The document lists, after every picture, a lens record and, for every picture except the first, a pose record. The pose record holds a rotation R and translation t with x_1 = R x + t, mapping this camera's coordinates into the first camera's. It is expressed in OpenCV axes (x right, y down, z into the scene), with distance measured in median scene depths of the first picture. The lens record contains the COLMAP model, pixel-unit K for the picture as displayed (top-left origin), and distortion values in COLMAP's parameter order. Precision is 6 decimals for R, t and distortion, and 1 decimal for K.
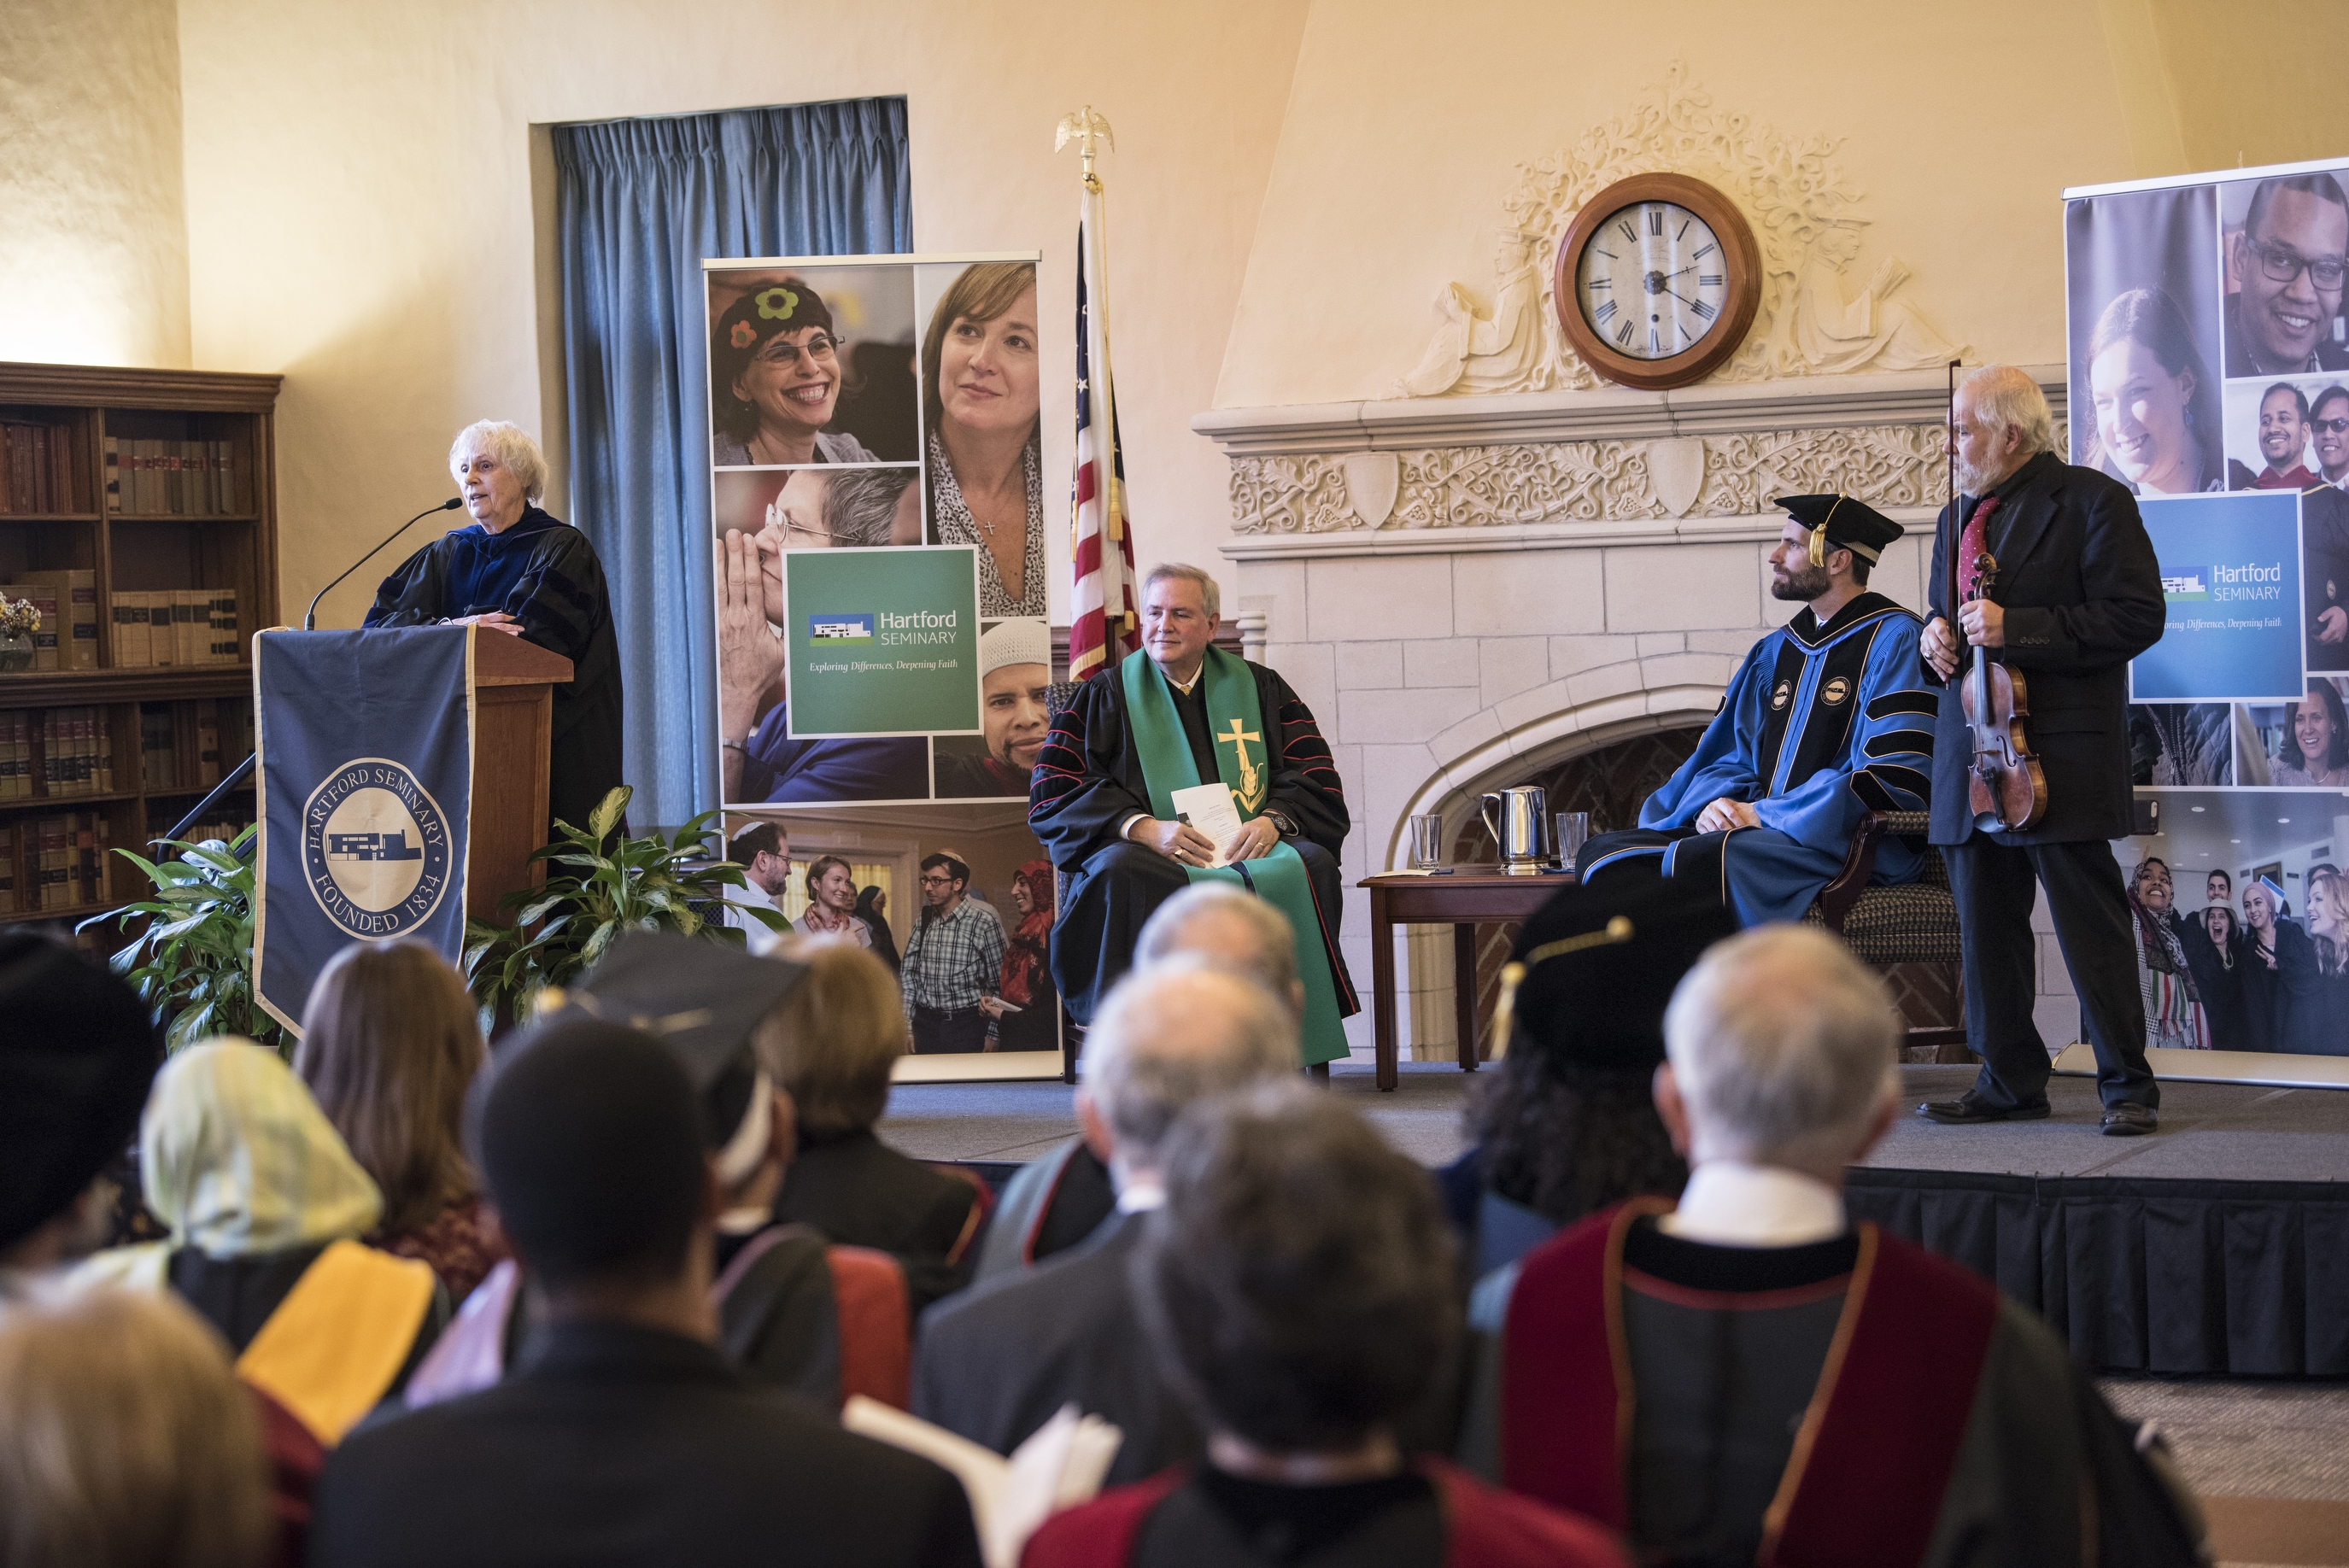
lens RADIAL K [[5328.1, 0, 1172.5], [0, 5328.1, 770.5], [0, 0, 1]] dist [0.190850, -0.586774]
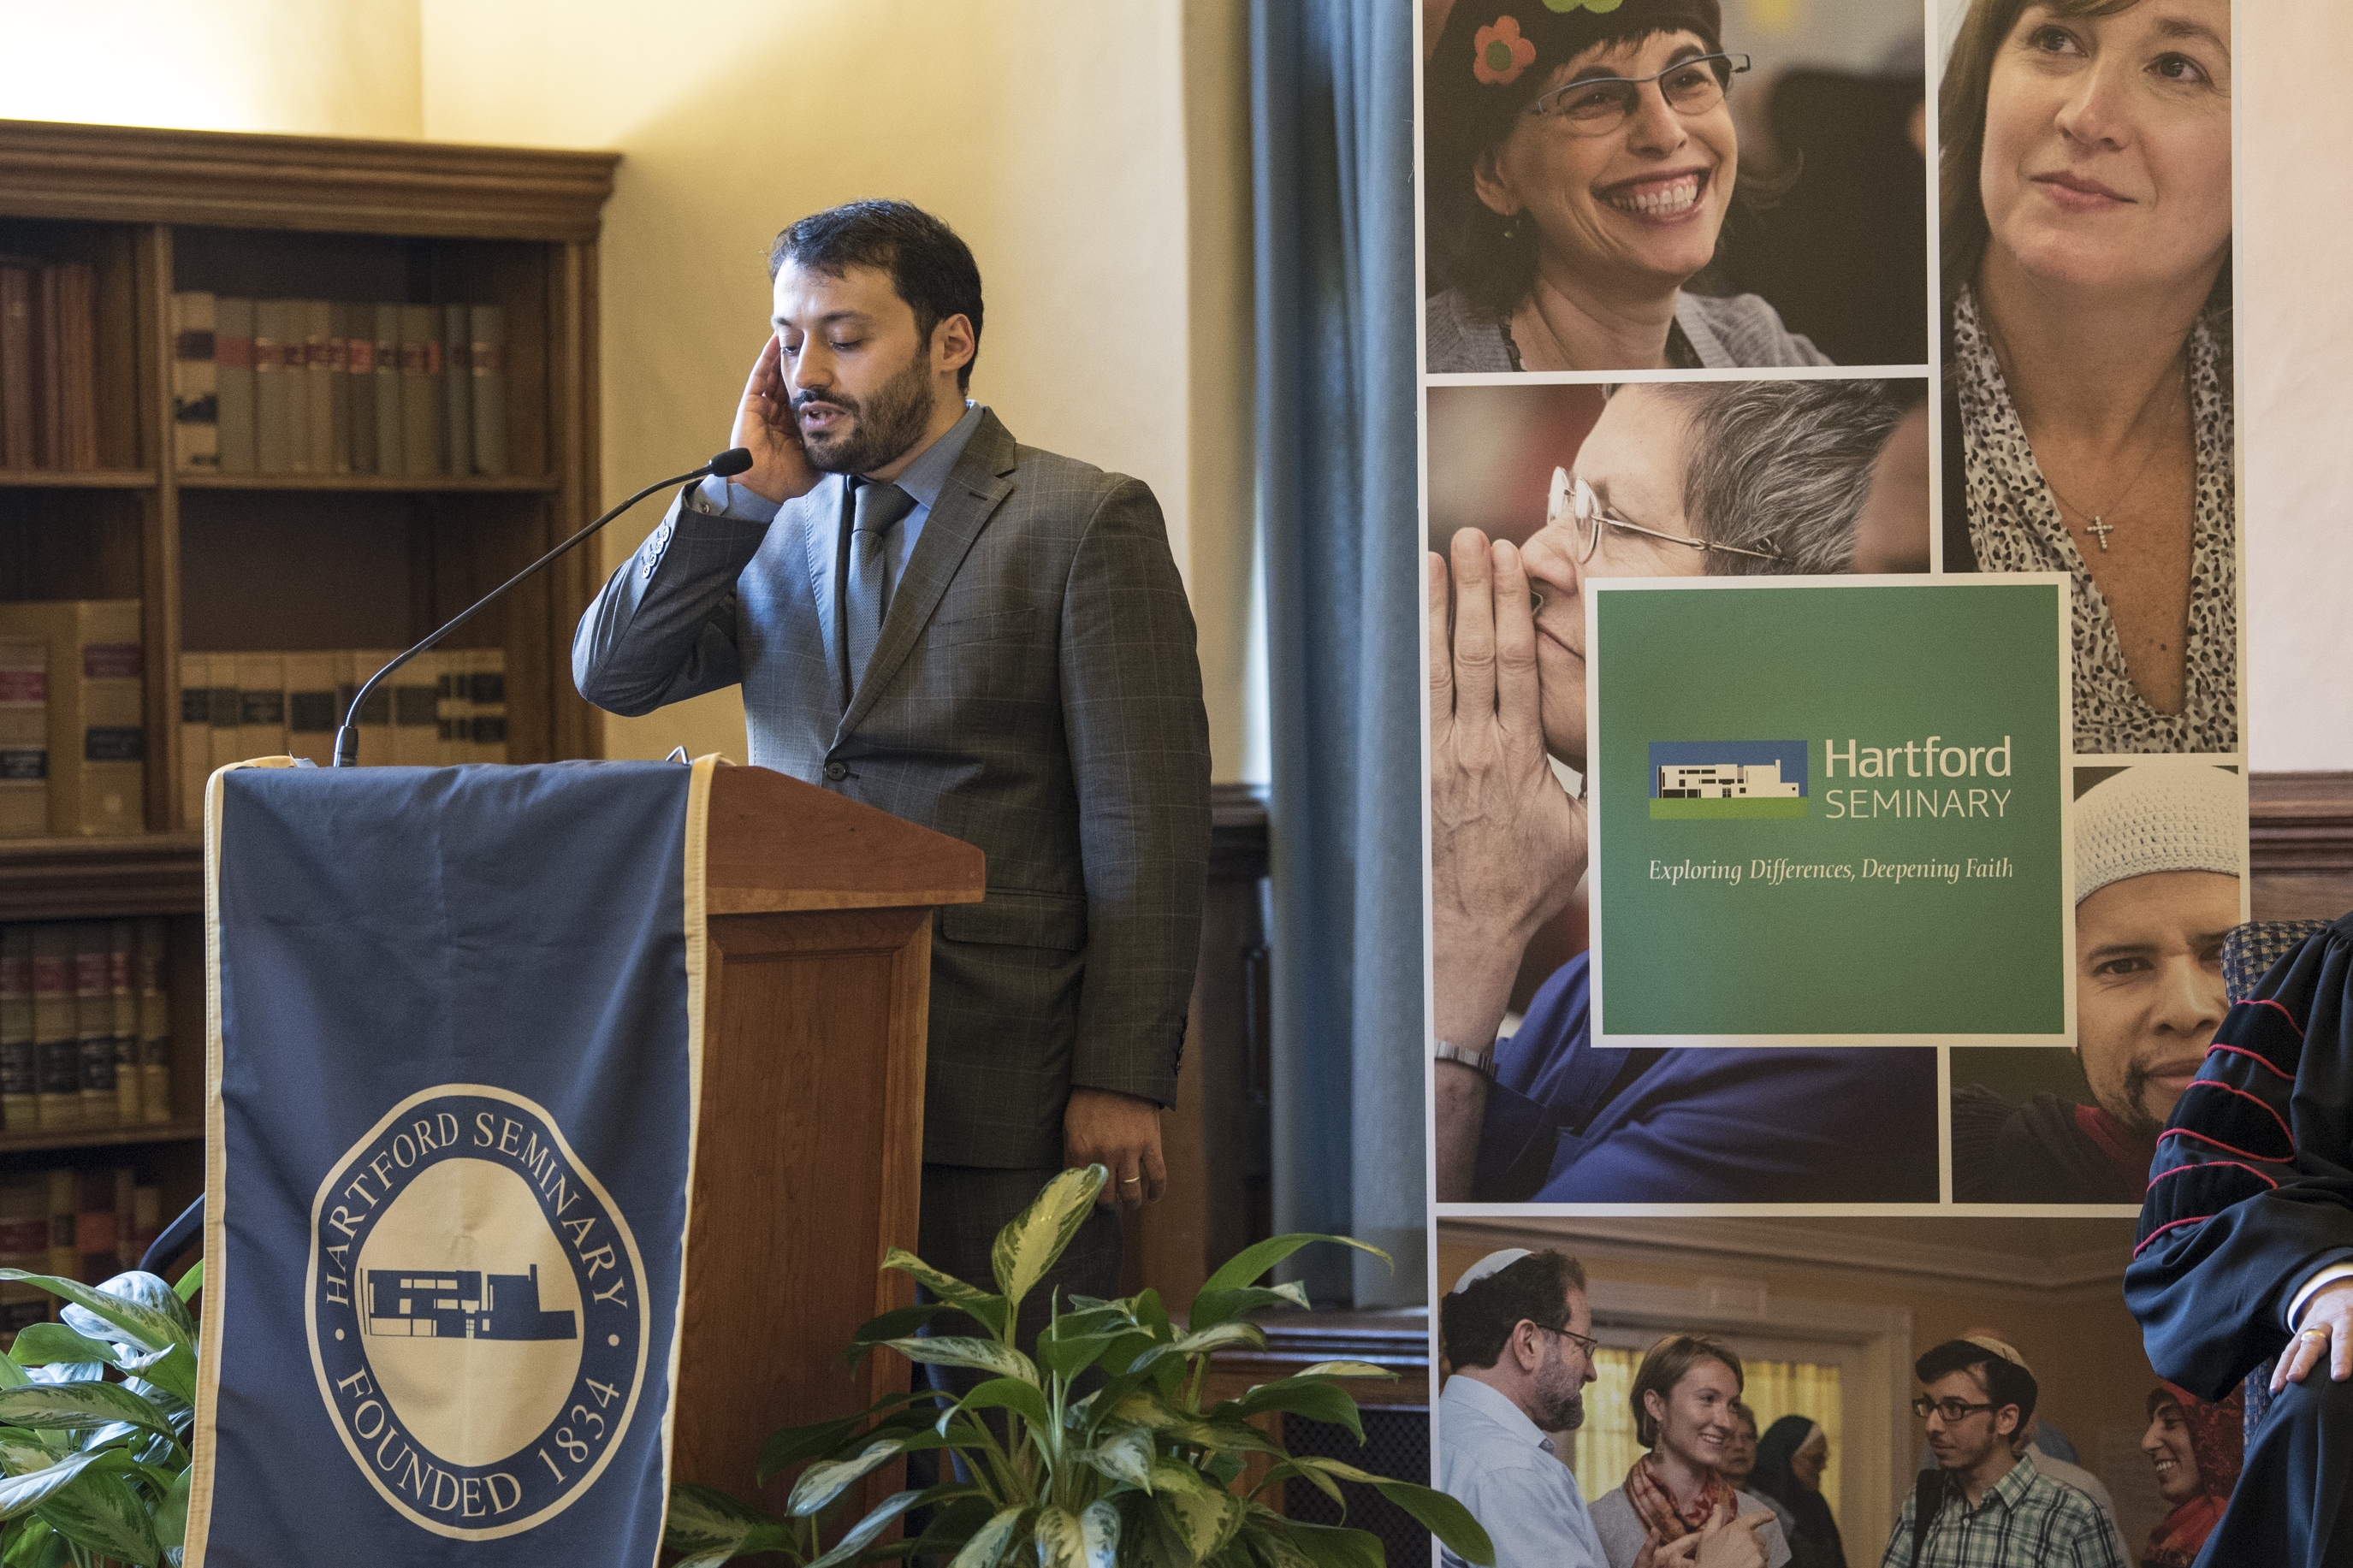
lens RADIAL K [[11012.0, 0, 1176.5], [0, 11012.0, 784.0], [0, 0, 1]] dist [0.516522, 6.083637]
pose [[0.982594, 0.017298, -0.184961, 0.050971], [-0.020966, 0.999620, -0.017893, -0.010046], [0.184581, 0.021460, 0.982583, 0.167568]]
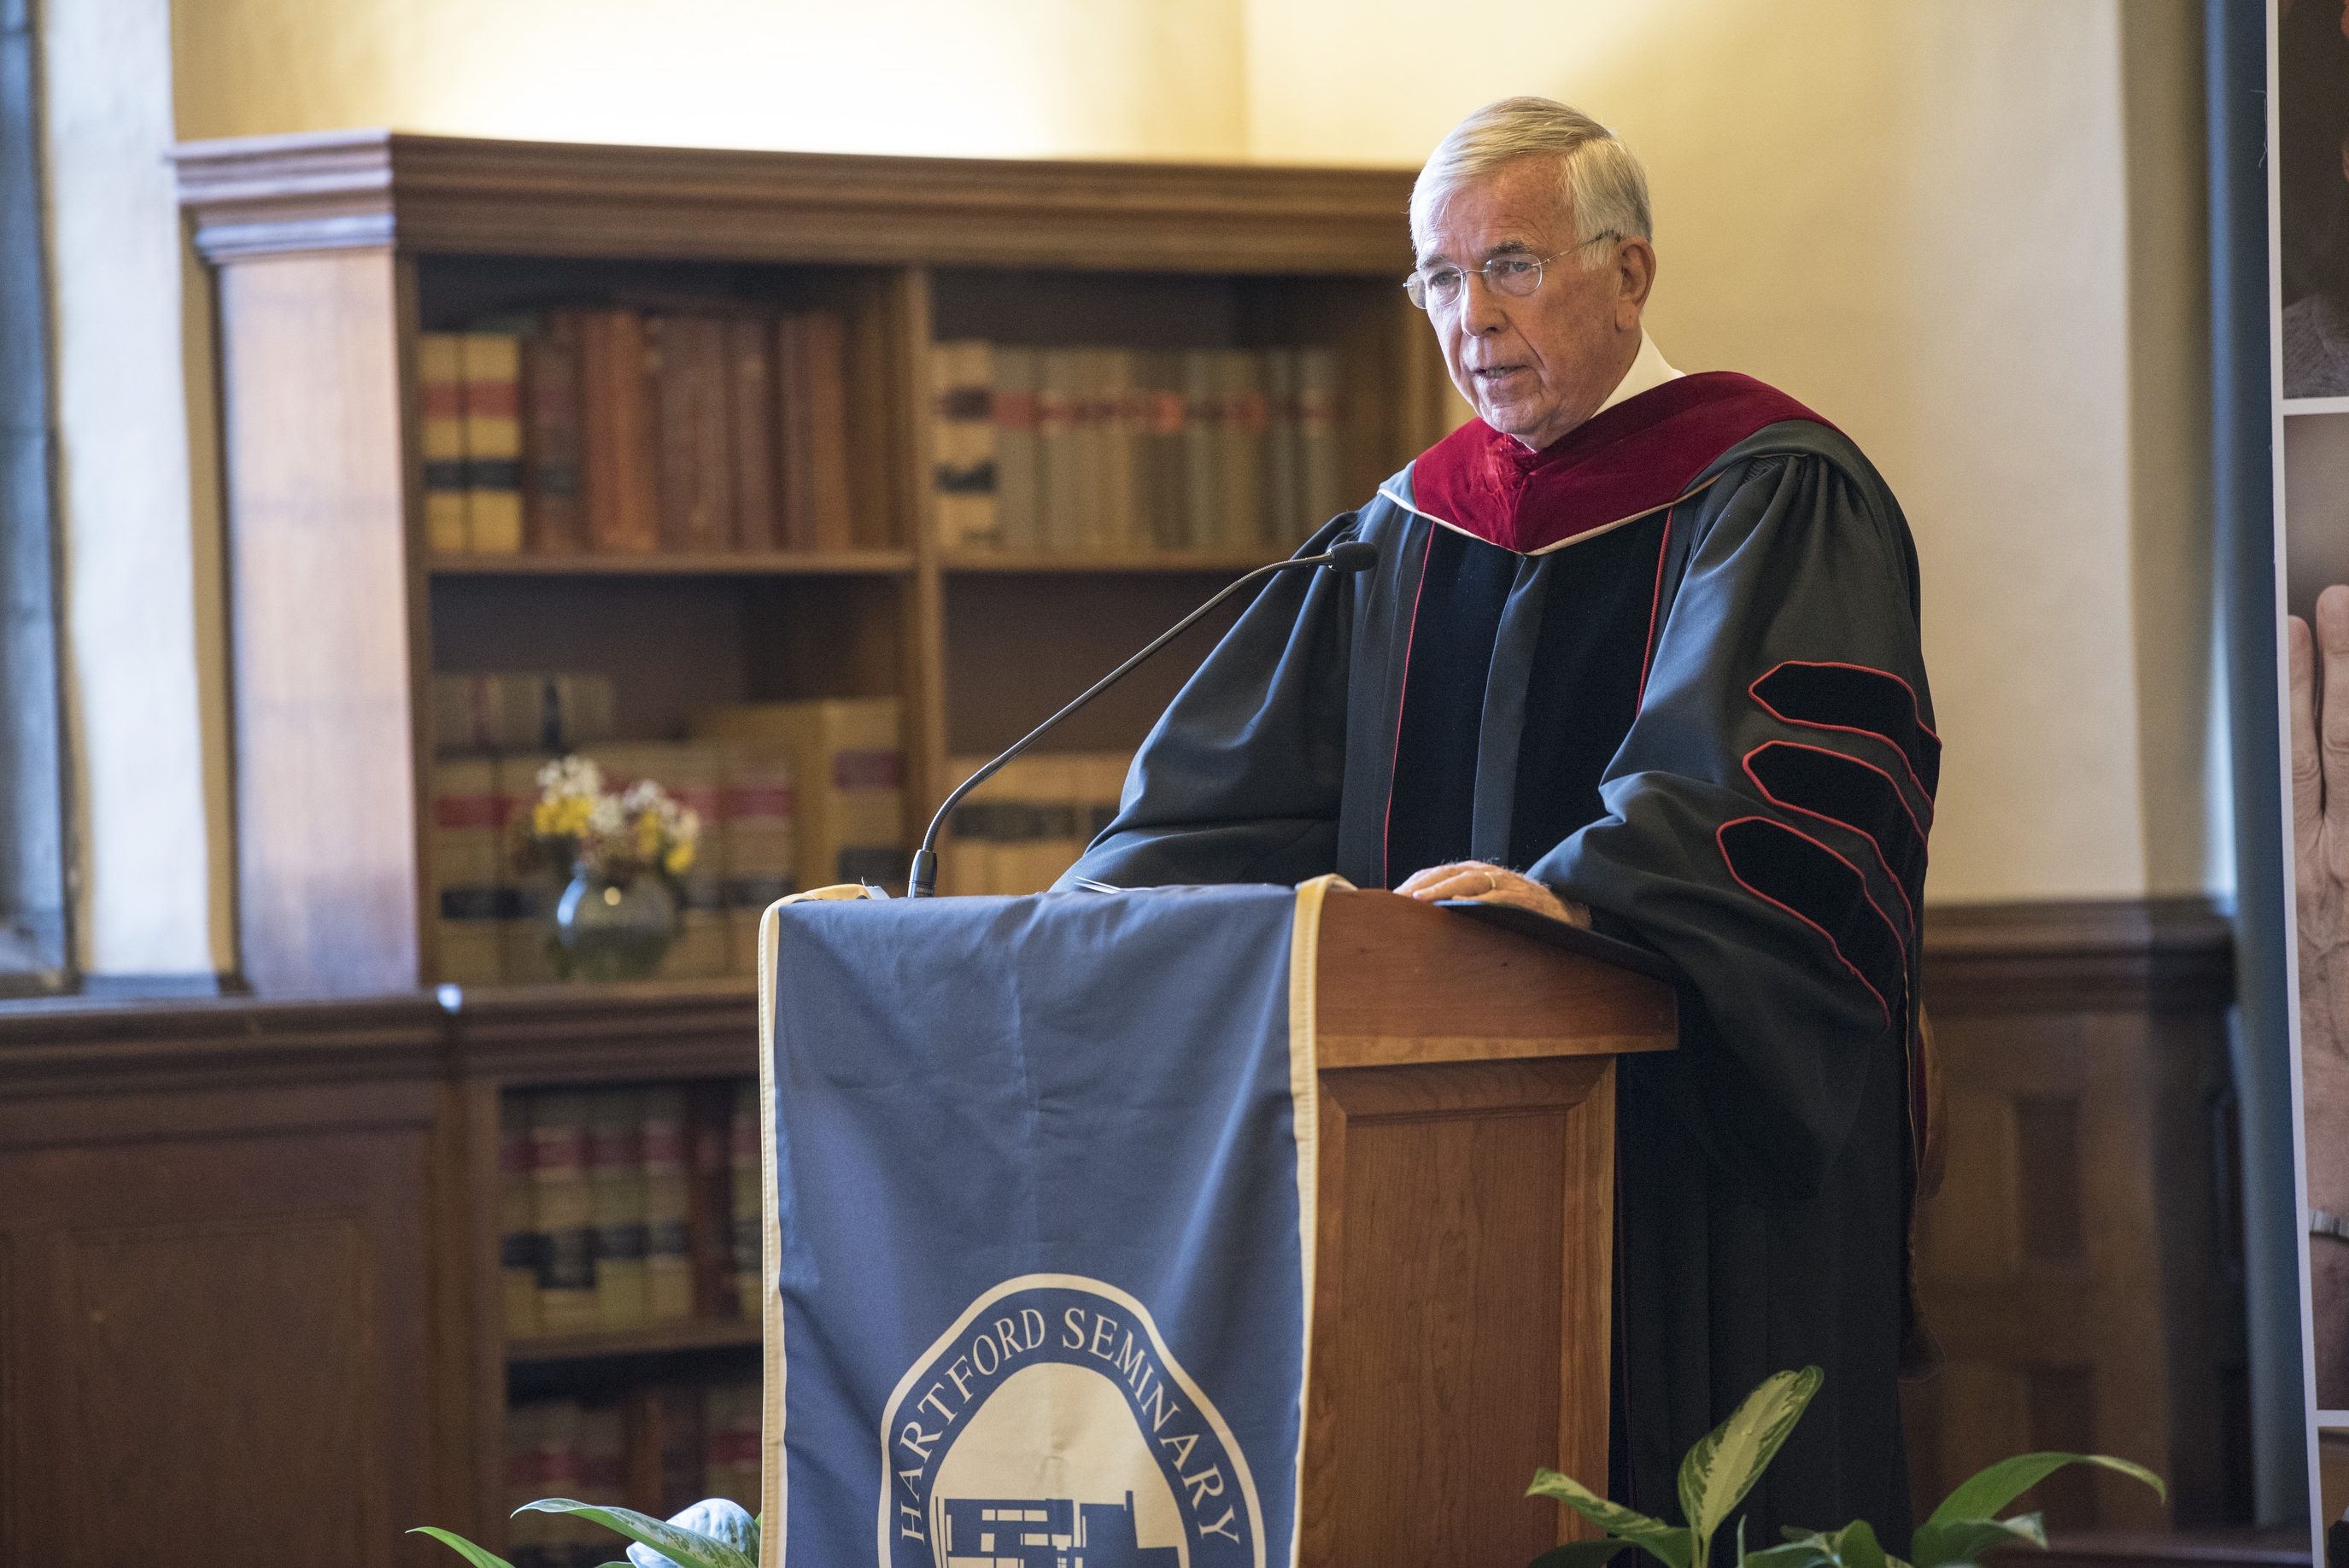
lens RADIAL K [[12194.0, 0, 1174.5], [0, 12194.0, 784.0], [0, 0, 1]] dist [2.767866, -27.561262]
pose [[0.953491, -0.000142, -0.301421, 0.082774], [-0.007461, 0.999682, -0.024074, -0.013254], [0.301328, 0.025203, 0.953187, 0.229339]]
